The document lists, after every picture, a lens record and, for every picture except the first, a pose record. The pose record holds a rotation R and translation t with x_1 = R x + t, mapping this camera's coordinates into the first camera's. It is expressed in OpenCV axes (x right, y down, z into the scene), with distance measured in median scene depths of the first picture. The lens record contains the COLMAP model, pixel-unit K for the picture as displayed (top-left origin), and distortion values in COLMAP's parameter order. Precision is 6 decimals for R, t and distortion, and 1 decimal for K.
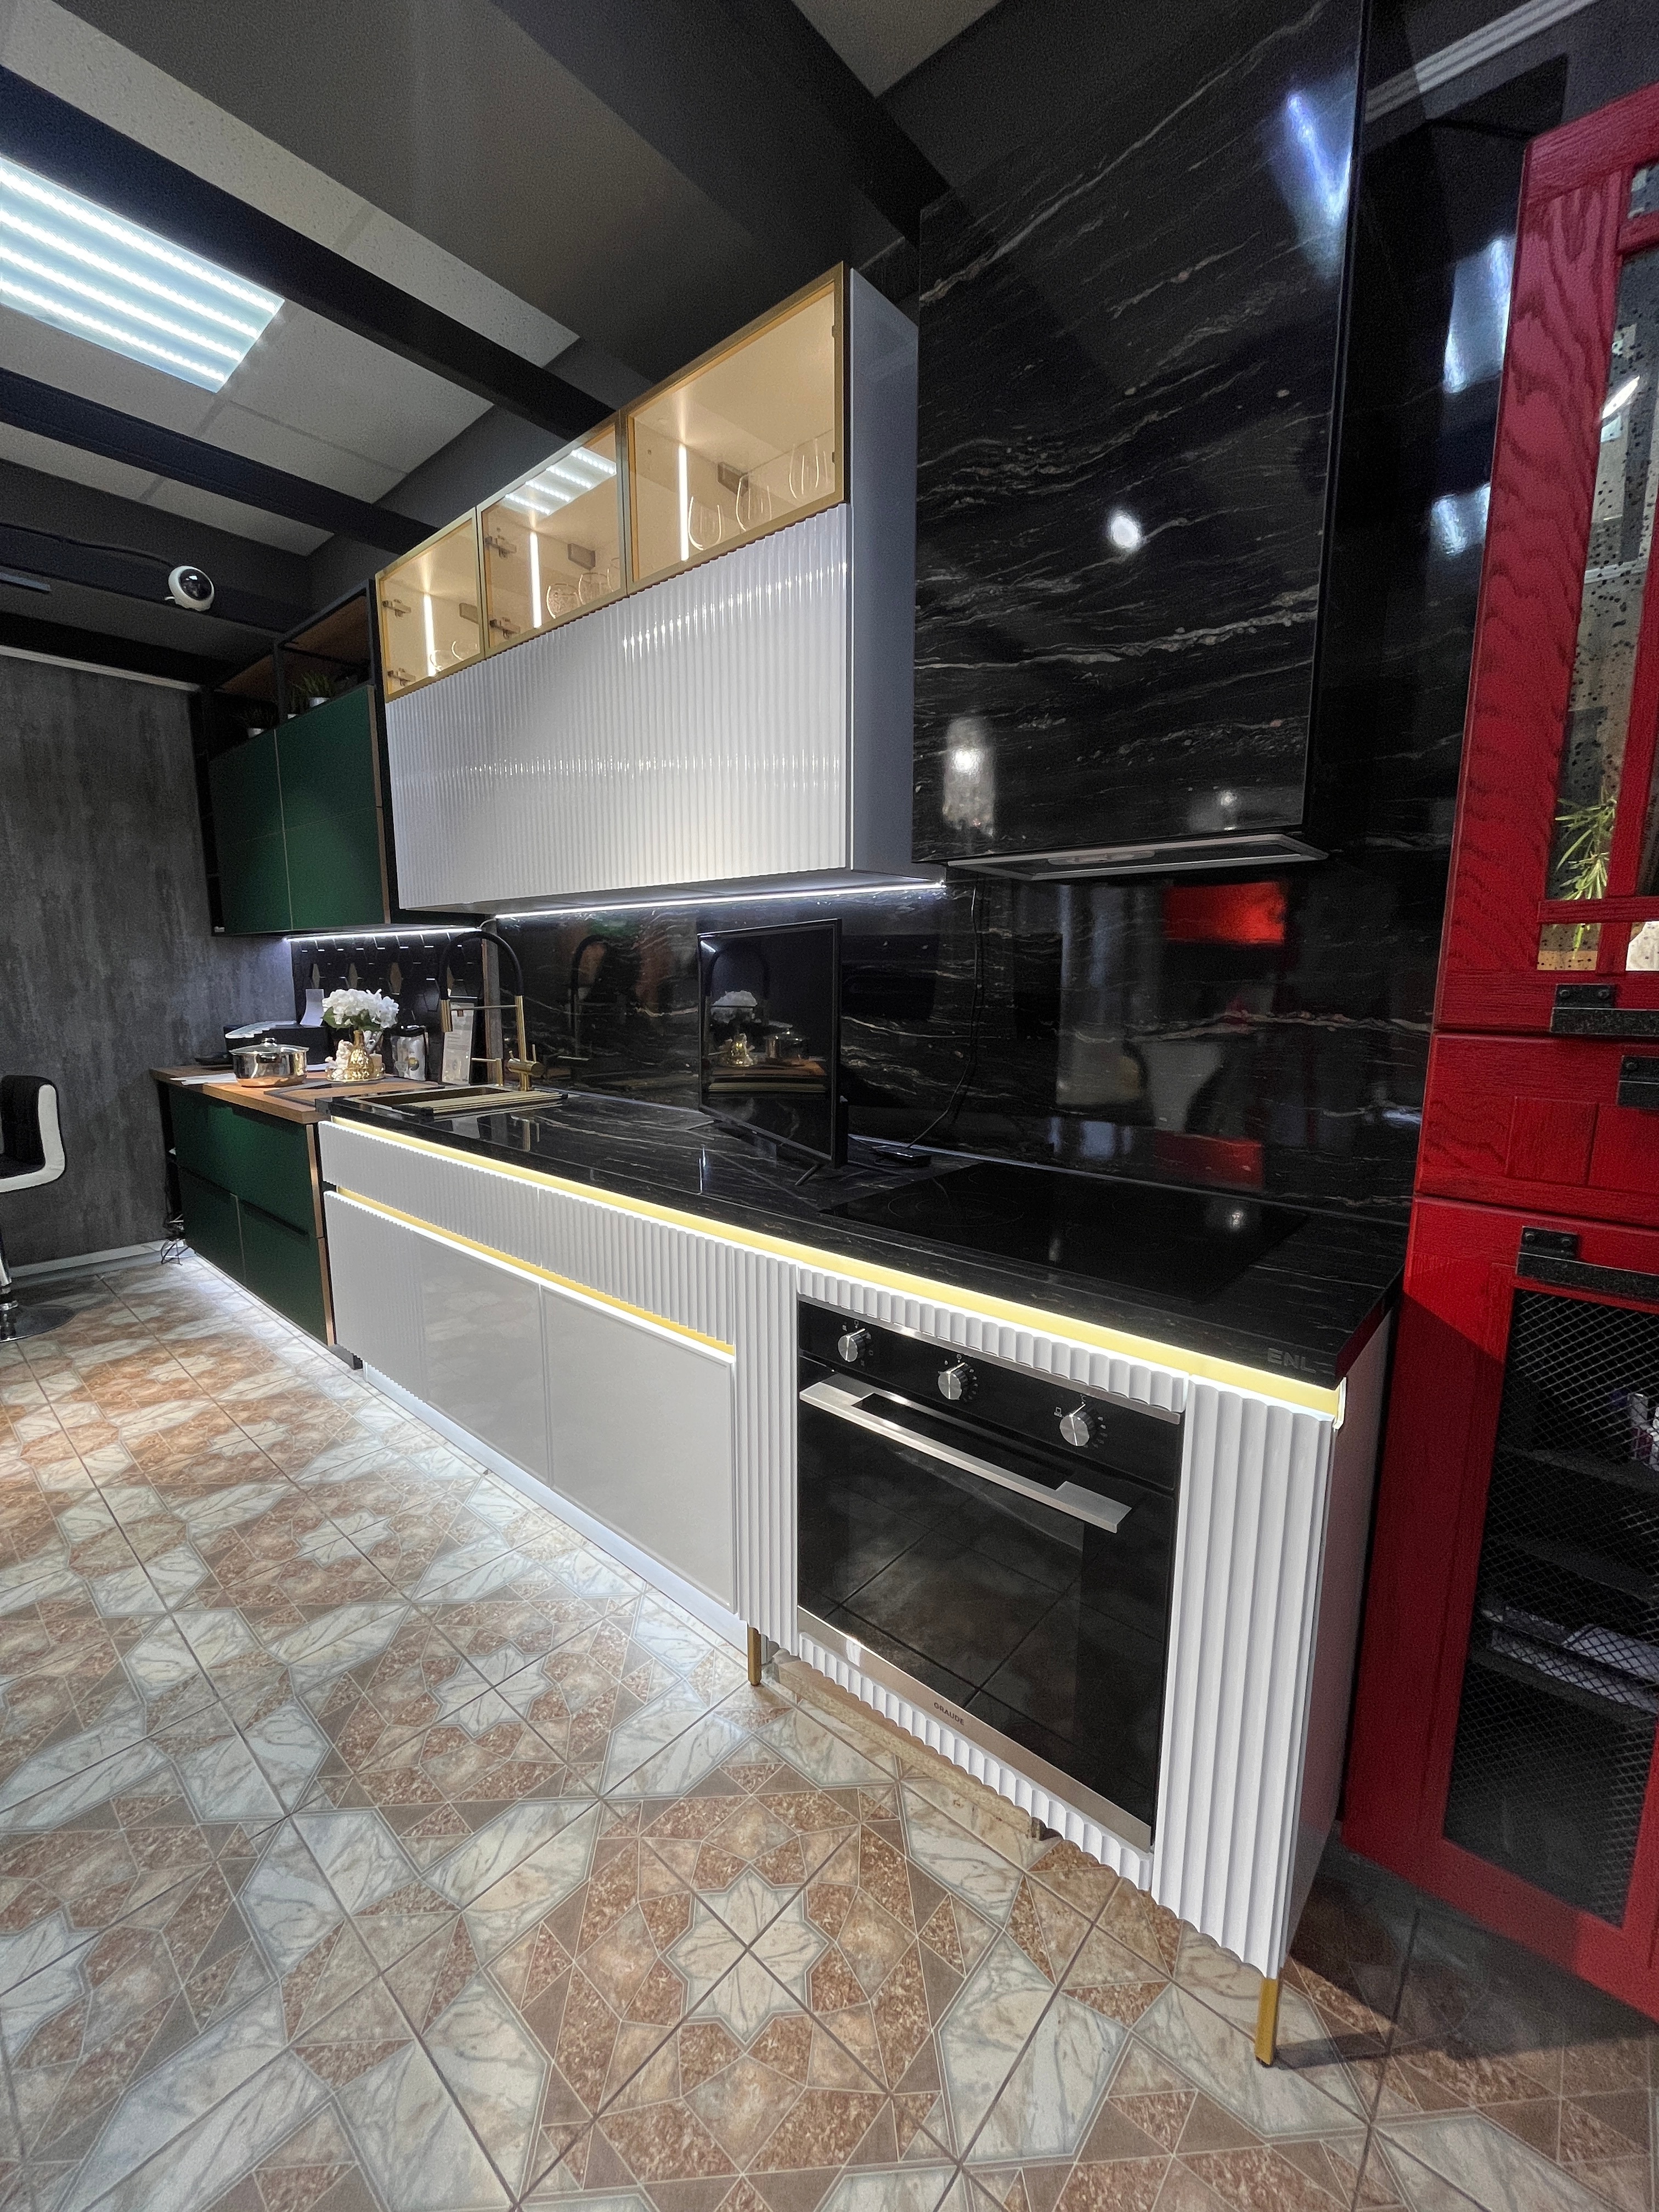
lens RADIAL K [[894.8, 0, 835.4], [0, 894.8, 1109.5], [0, 0, 1]] dist [-0.005797, 0.000700]
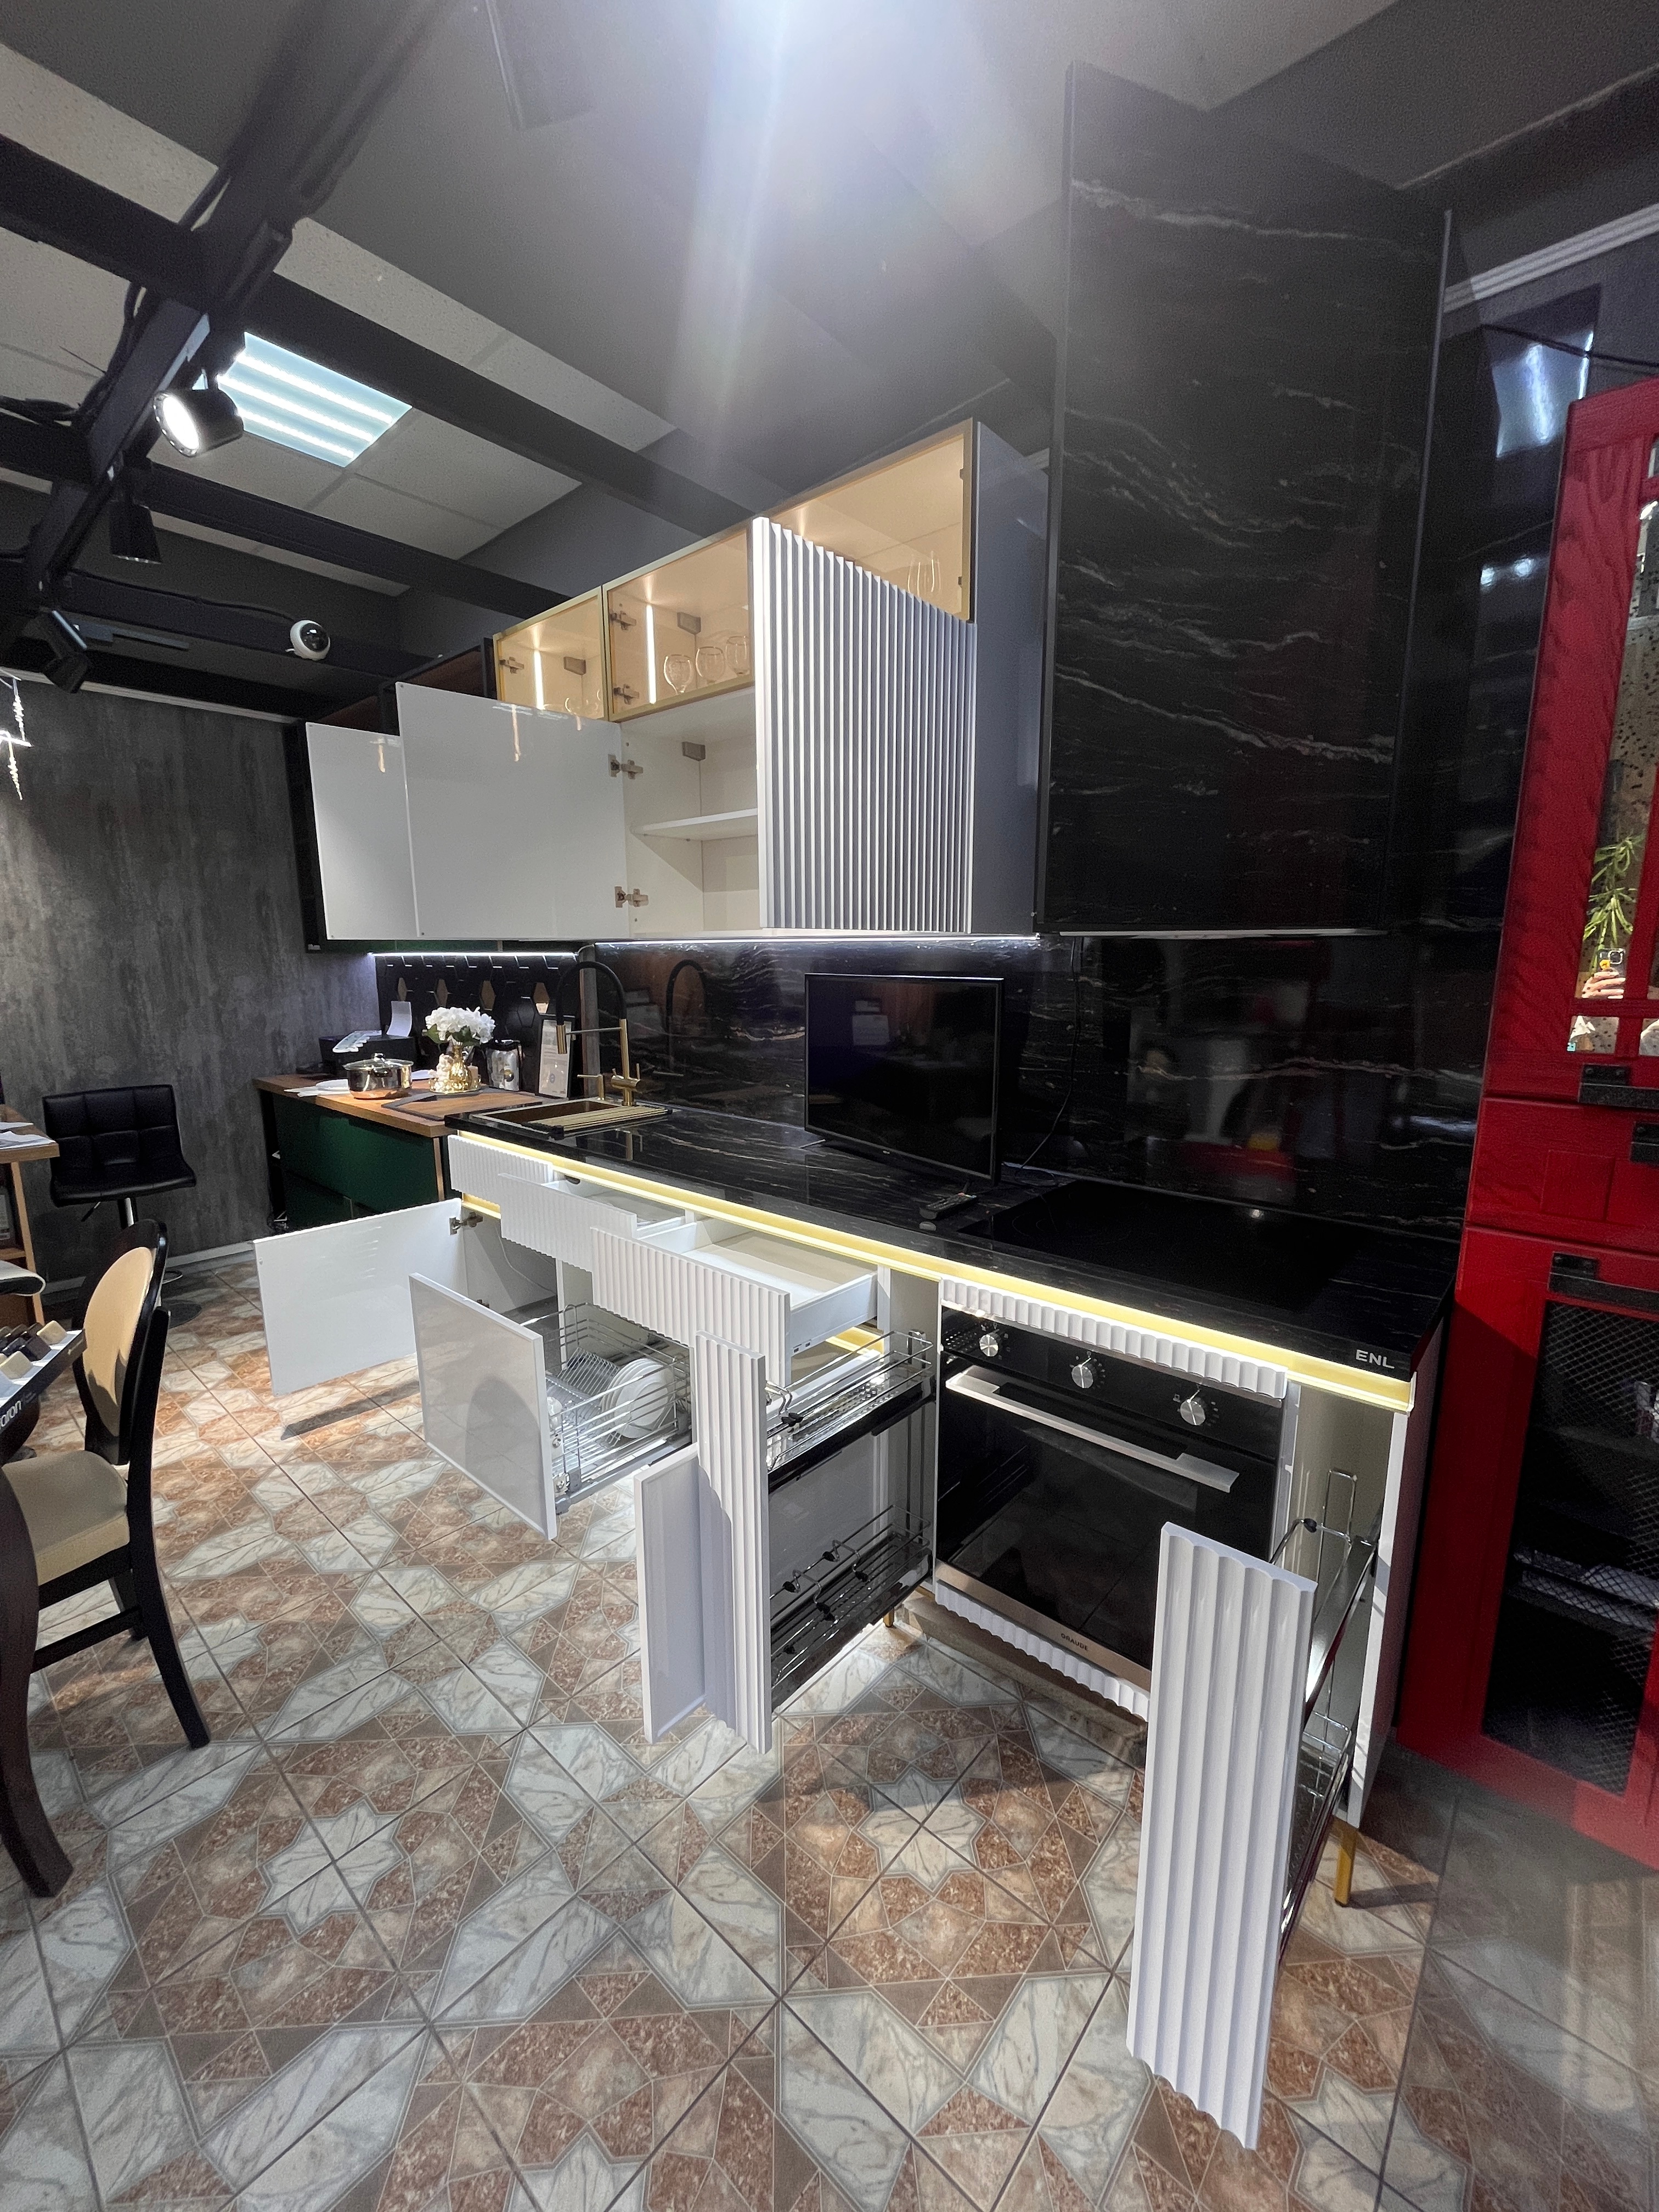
lens RADIAL K [[894.8, 0, 835.7], [0, 894.8, 1110.7], [0, 0, 1]] dist [-0.005797, 0.000700]
pose [[0.999974, -0.005426, -0.004665, -0.174358], [0.005529, 0.999737, 0.022269, -0.074319], [0.004543, -0.022294, 0.999741, -0.192361]]
